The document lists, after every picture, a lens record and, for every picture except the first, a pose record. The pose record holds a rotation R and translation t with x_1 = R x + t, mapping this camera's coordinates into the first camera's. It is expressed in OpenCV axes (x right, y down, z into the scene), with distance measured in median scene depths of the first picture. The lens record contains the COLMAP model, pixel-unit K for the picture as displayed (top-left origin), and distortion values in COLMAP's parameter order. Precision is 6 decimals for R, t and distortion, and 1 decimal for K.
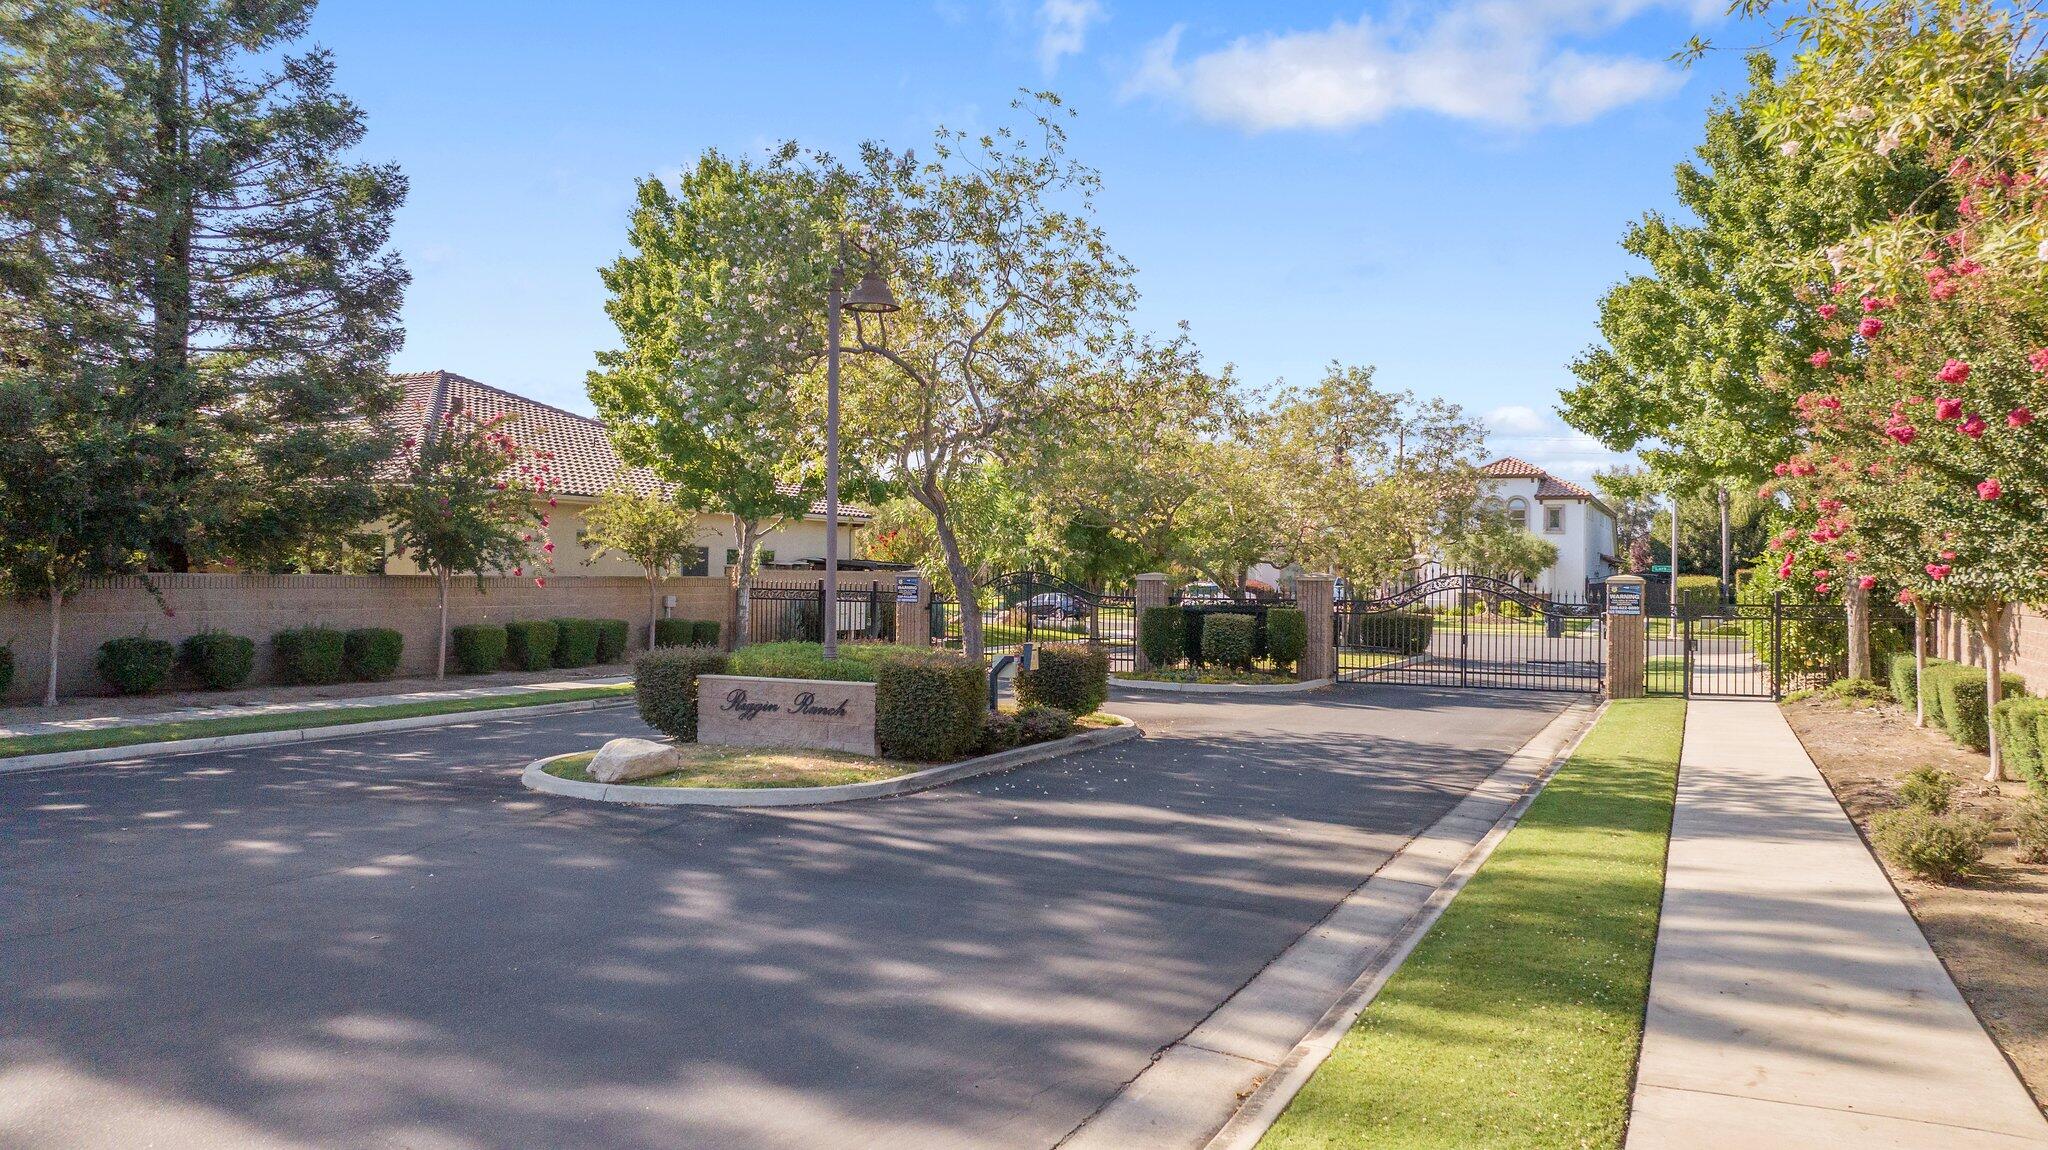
lens RADIAL K [[1413.9, 0, 1024.0], [0, 1413.9, 575.0], [0, 0, 1]] dist [0.029772, -0.161252]
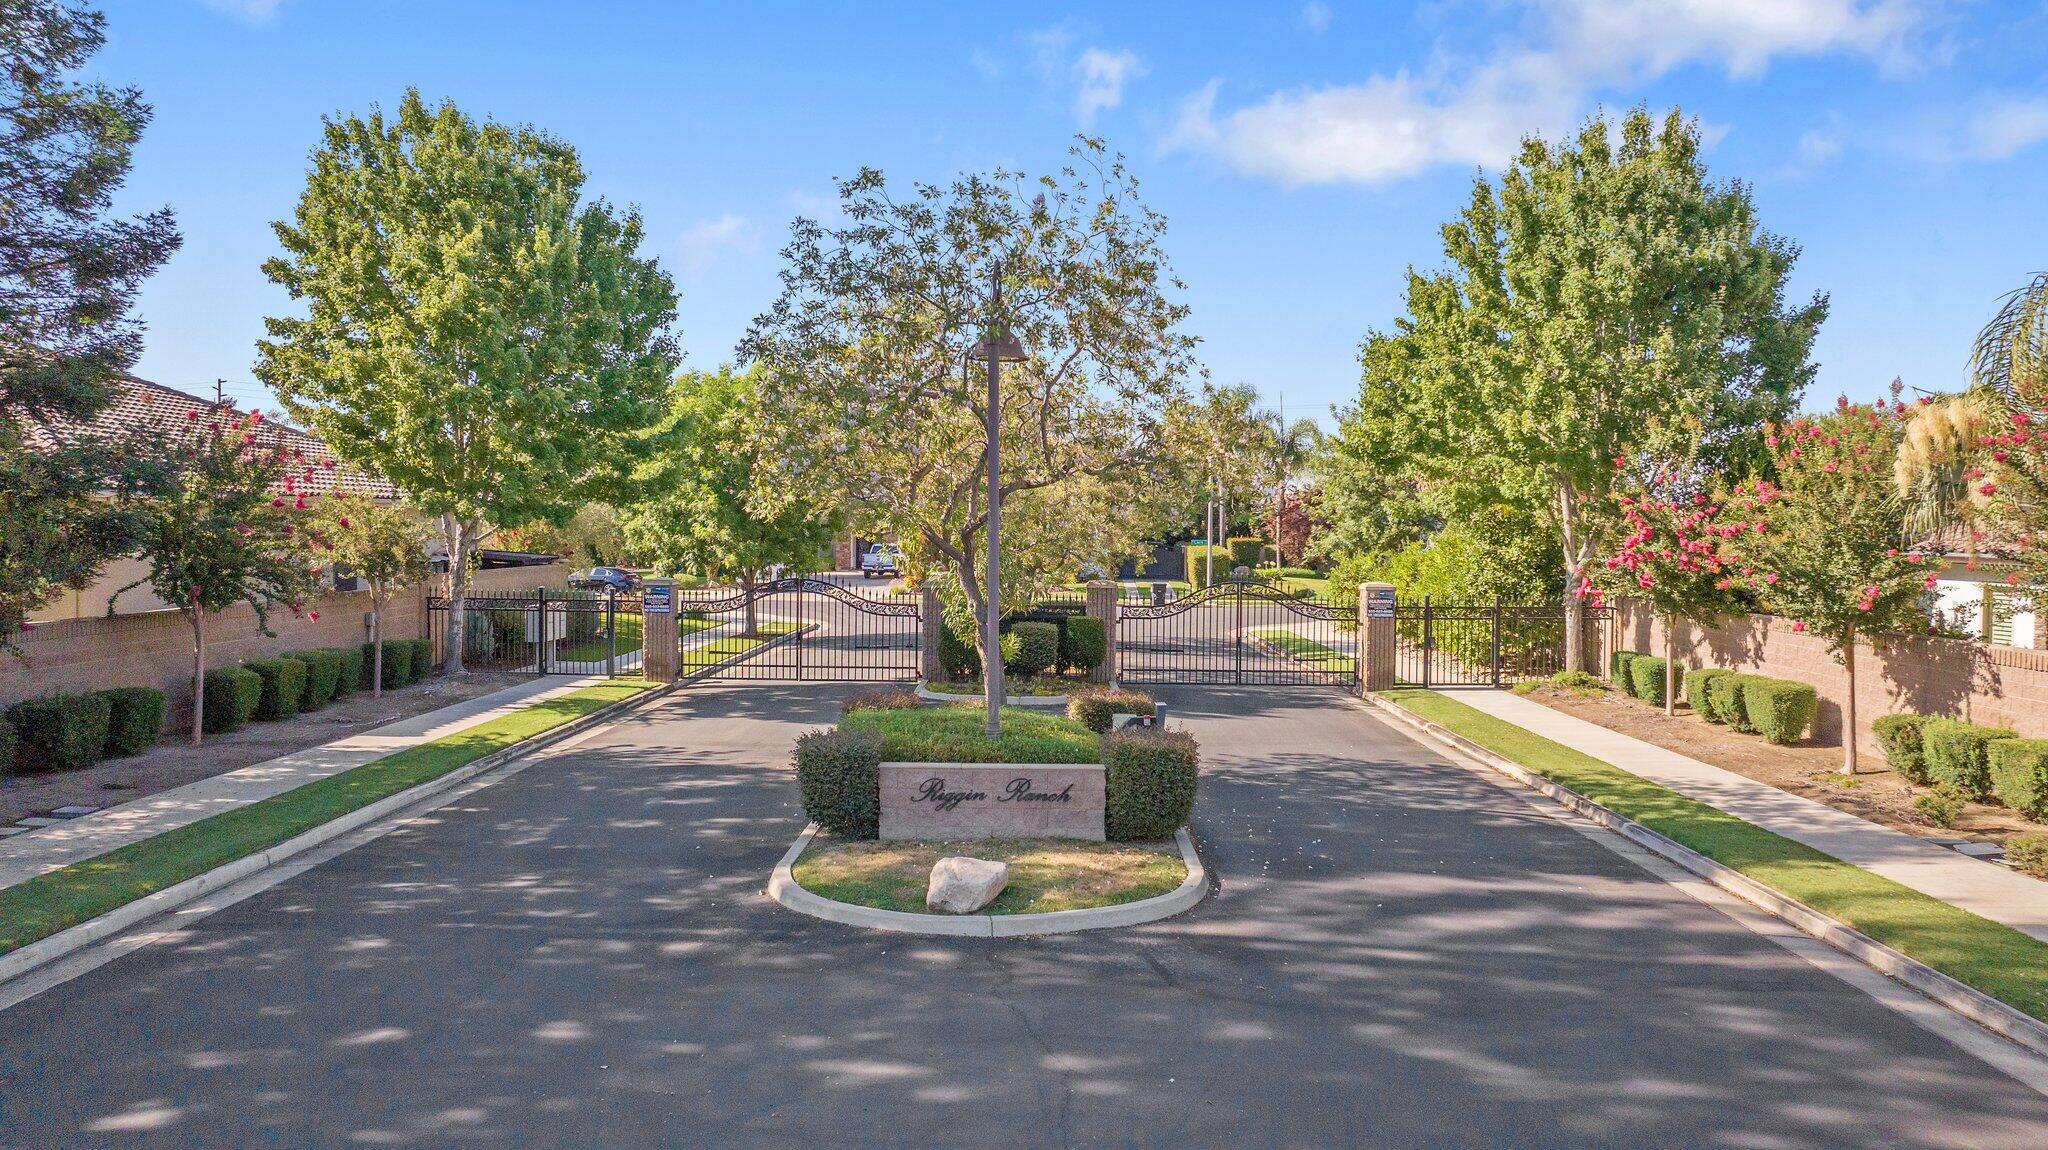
lens RADIAL K [[1435.2, 0, 1024.0], [0, 1435.2, 575.0], [0, 0, 1]] dist [-0.061481, 0.000694]
pose [[0.904822, -0.017262, 0.425440, -0.391702], [-0.000134, 0.999166, 0.040825, -0.064450], [-0.425790, -0.036996, 0.904065, 0.099590]]
